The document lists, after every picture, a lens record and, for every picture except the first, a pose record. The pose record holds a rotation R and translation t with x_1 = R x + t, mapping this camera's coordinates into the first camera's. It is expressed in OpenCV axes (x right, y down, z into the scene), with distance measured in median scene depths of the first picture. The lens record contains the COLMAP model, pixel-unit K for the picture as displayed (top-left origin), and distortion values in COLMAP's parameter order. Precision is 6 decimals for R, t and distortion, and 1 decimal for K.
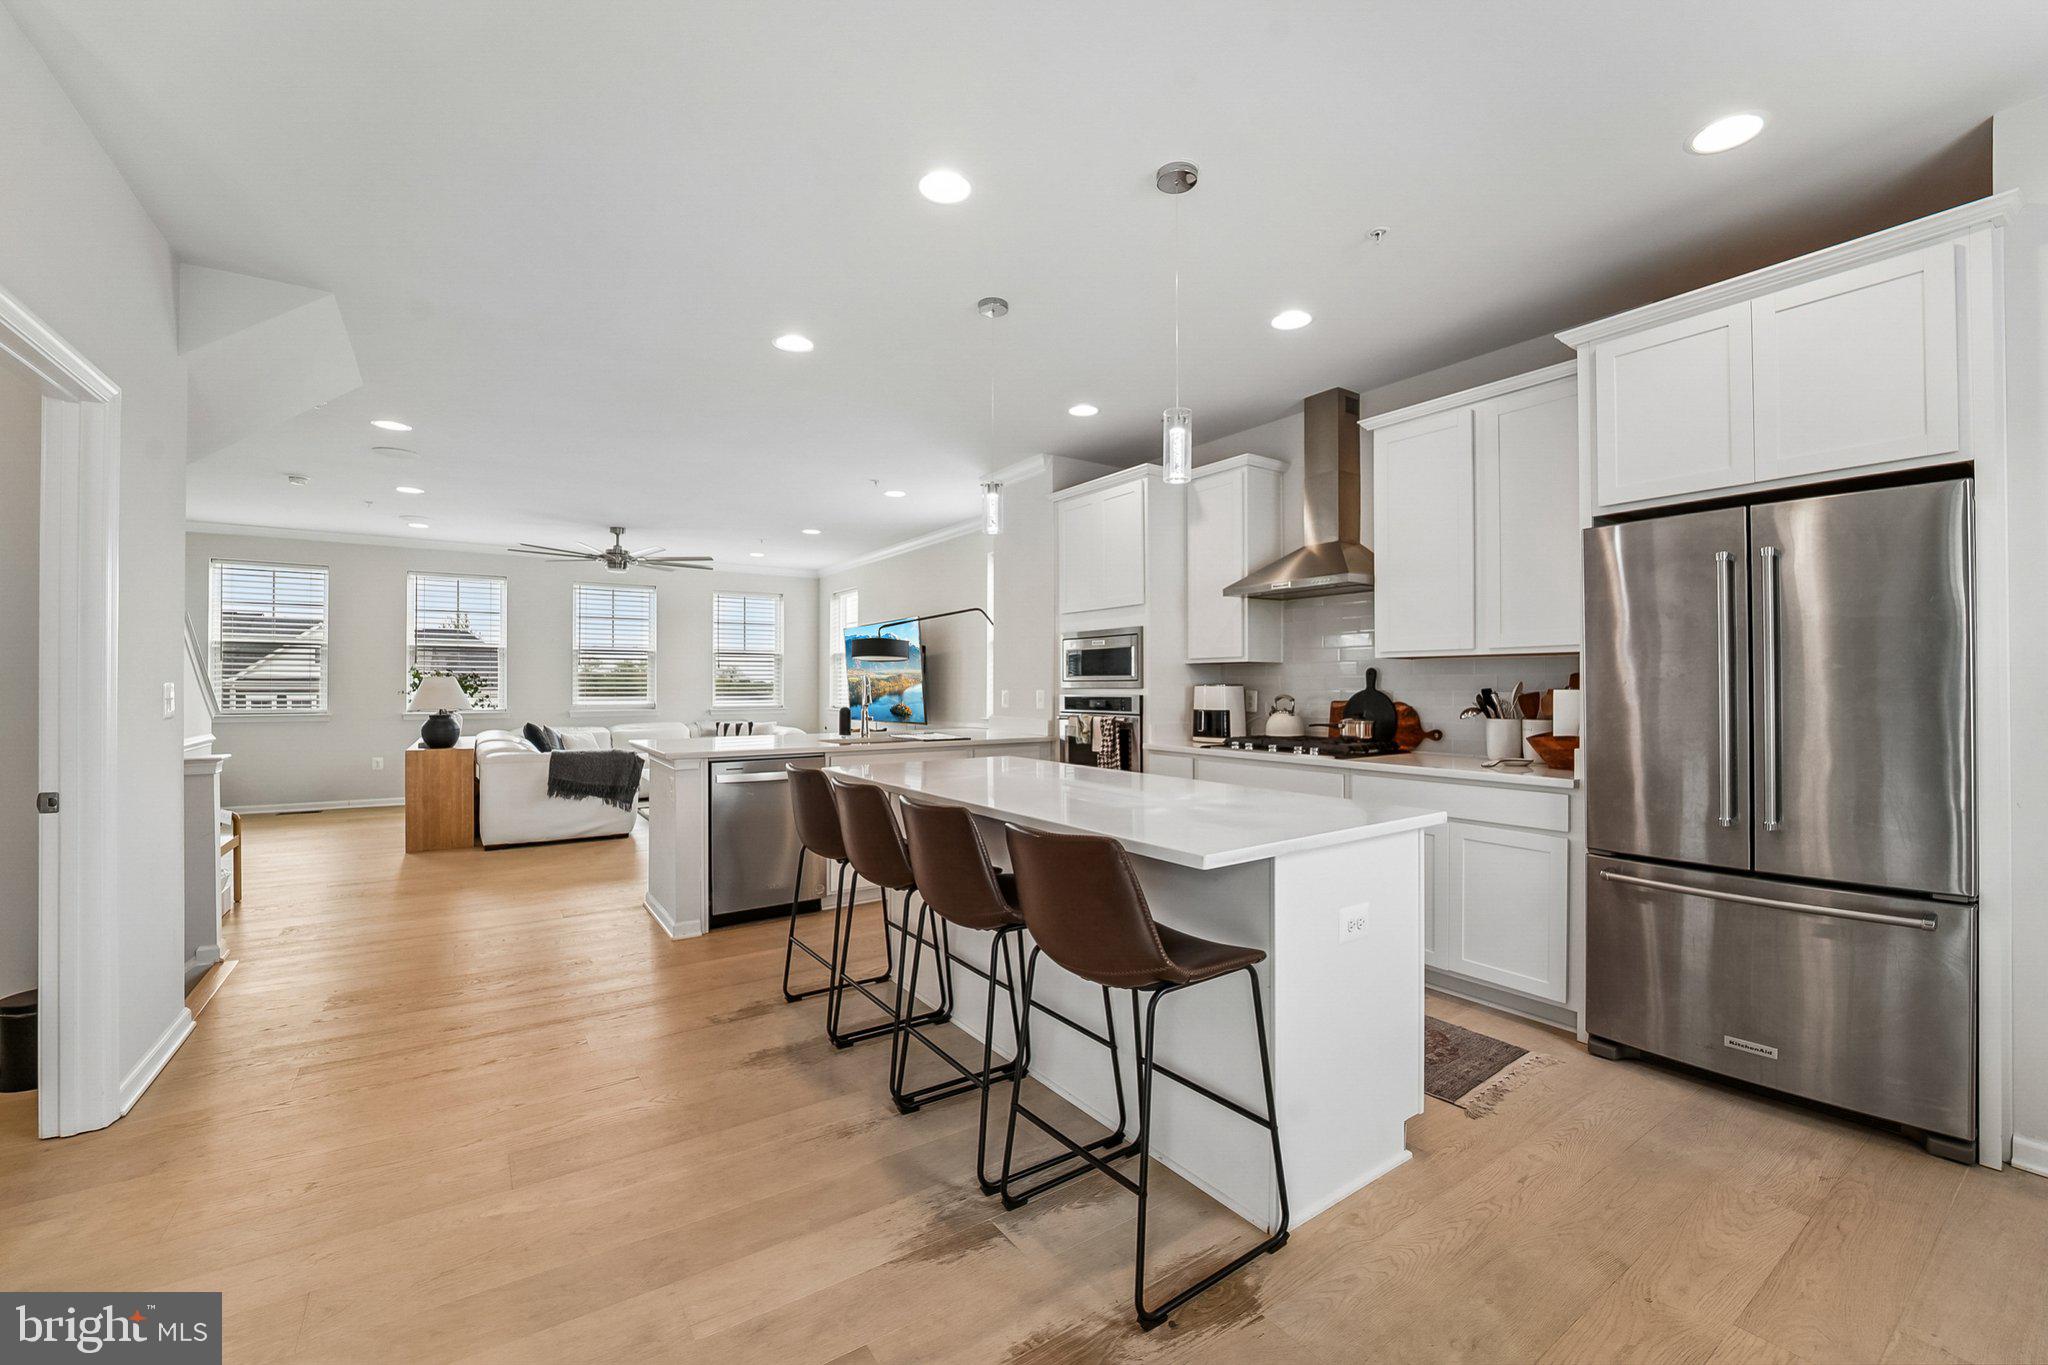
lens RADIAL K [[835.0, 0, 1030.5], [0, 835.0, 683.0], [0, 0, 1]] dist [-0.019580, -0.000895]
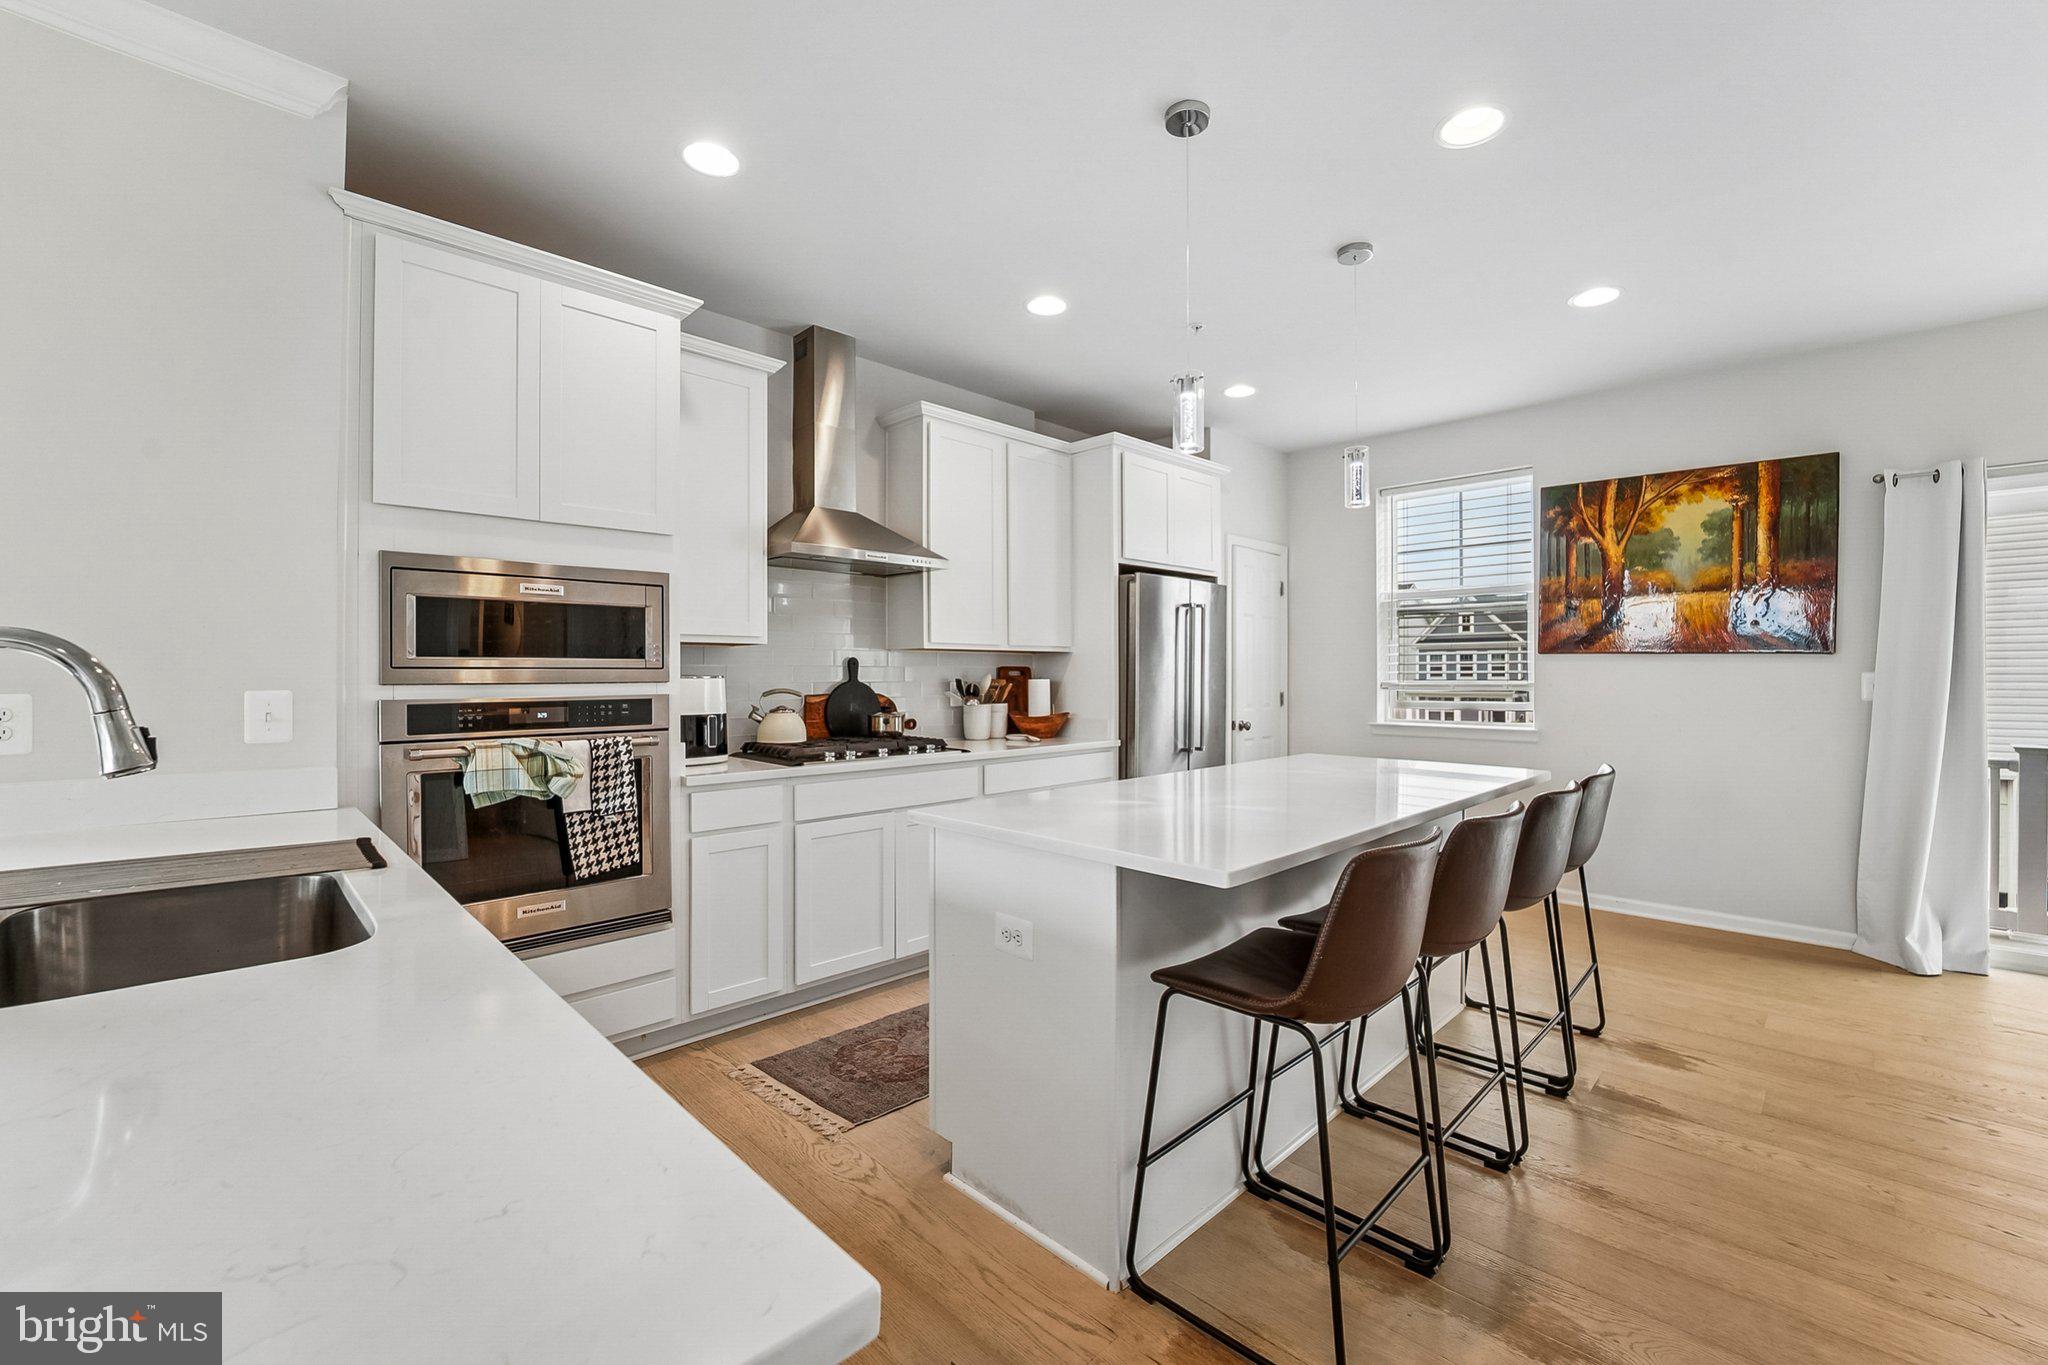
lens RADIAL K [[835.0, 0, 1038.7], [0, 835.0, 675.3], [0, 0, 1]] dist [-0.019580, -0.000895]
pose [[-0.173917, 0.000185, 0.984760, -0.537120], [-0.002837, 0.999996, -0.000689, 0.001522], [-0.984756, -0.002913, -0.173916, 0.966935]]
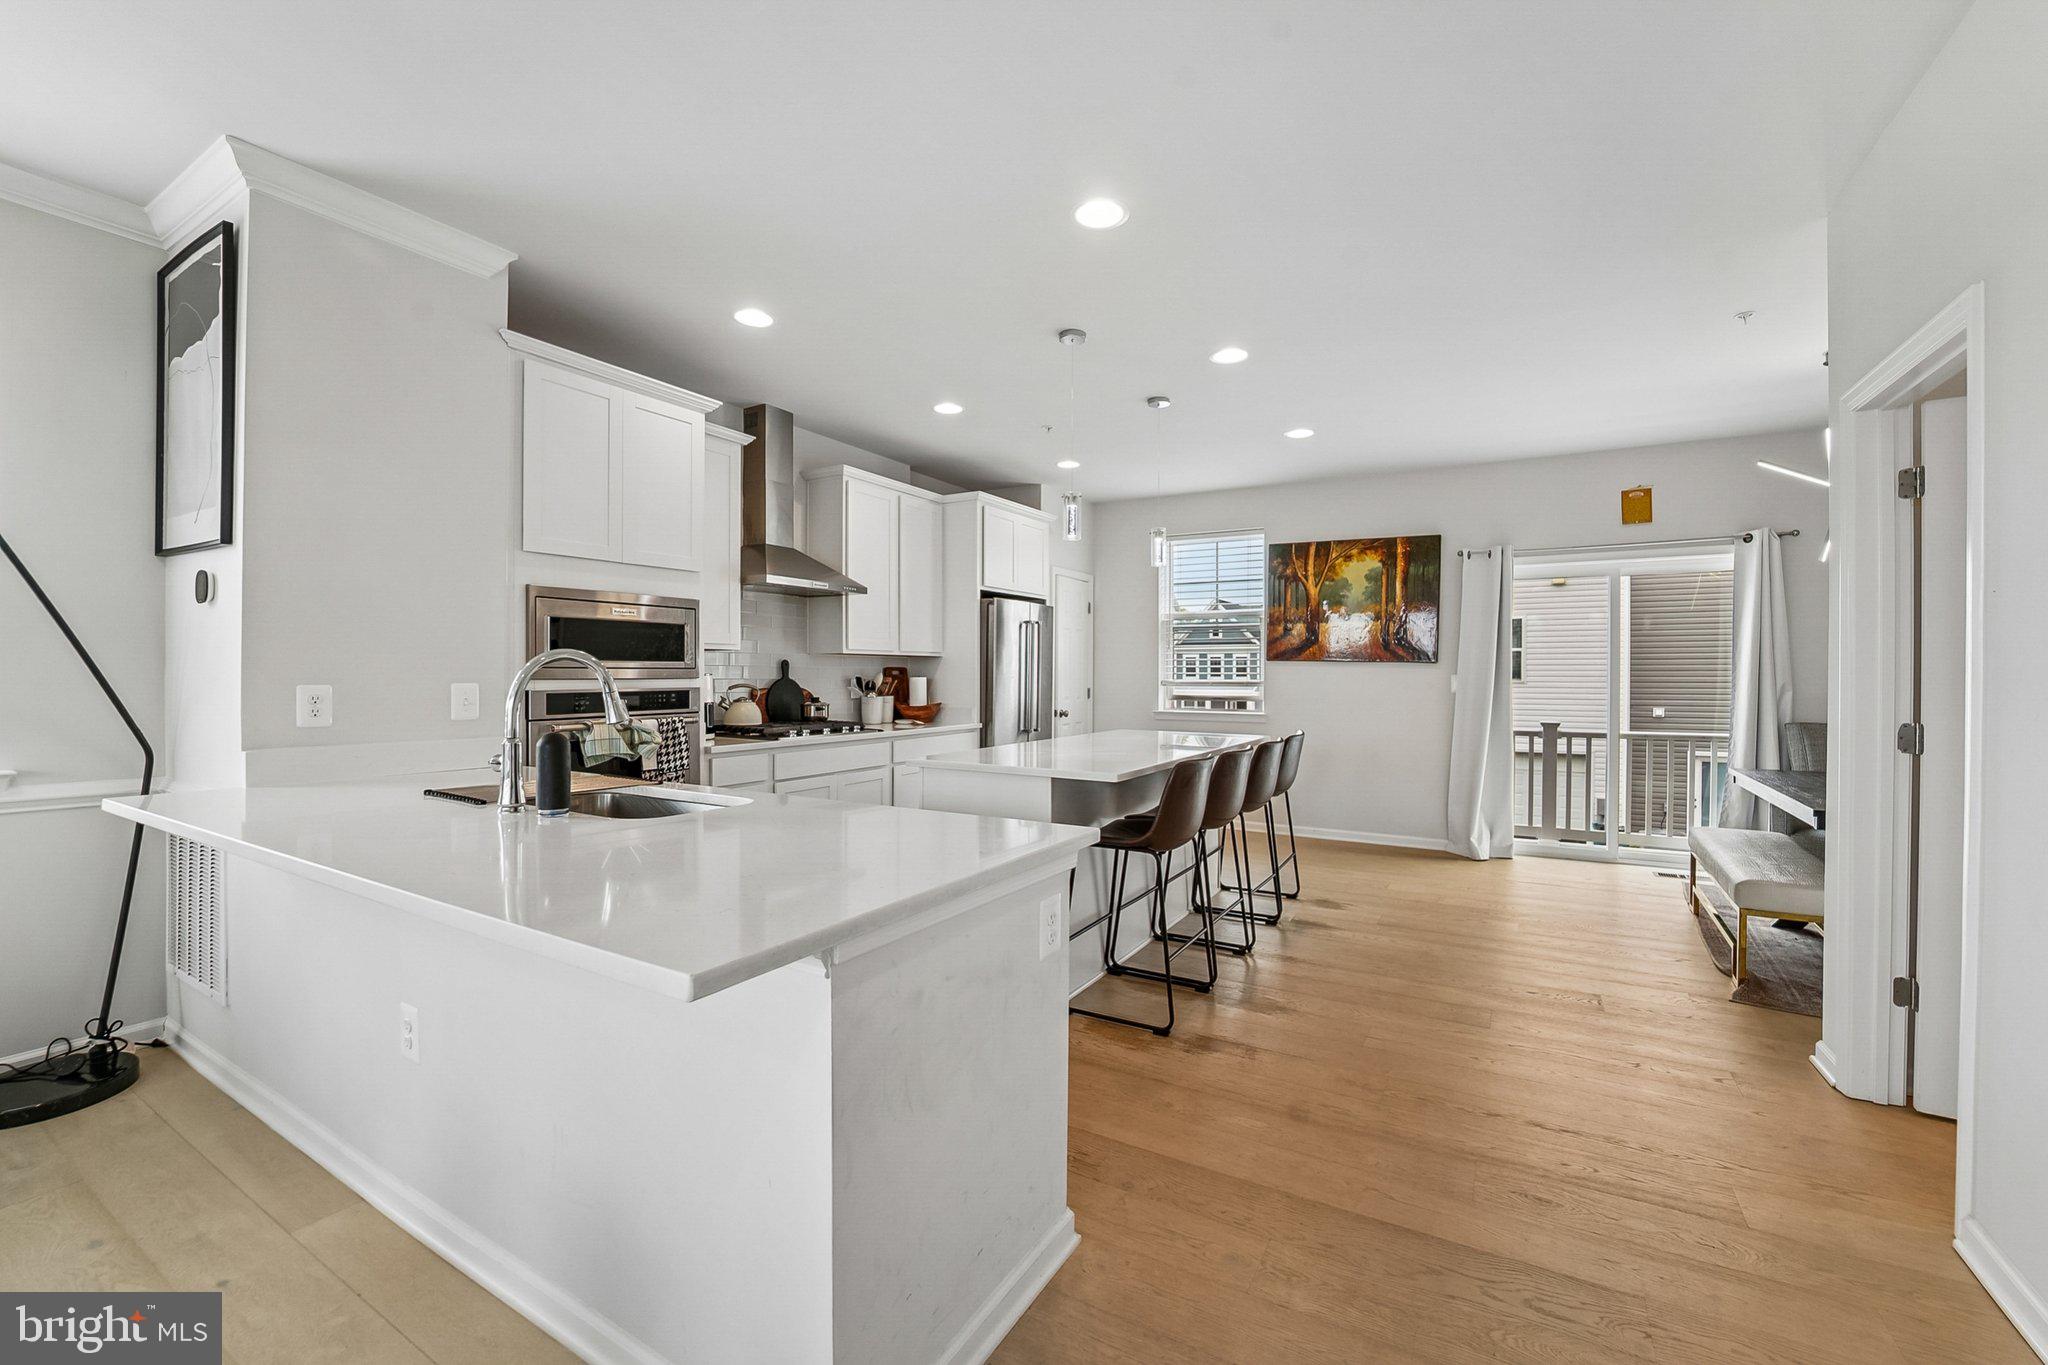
lens RADIAL K [[835.0, 0, 1029.4], [0, 835.0, 678.1], [0, 0, 1]] dist [-0.019580, -0.000895]
pose [[-0.418374, -0.005372, 0.908259, -0.812284], [-0.007211, 0.999971, 0.002593, 0.002182], [-0.908246, -0.005464, -0.418400, 1.188488]]
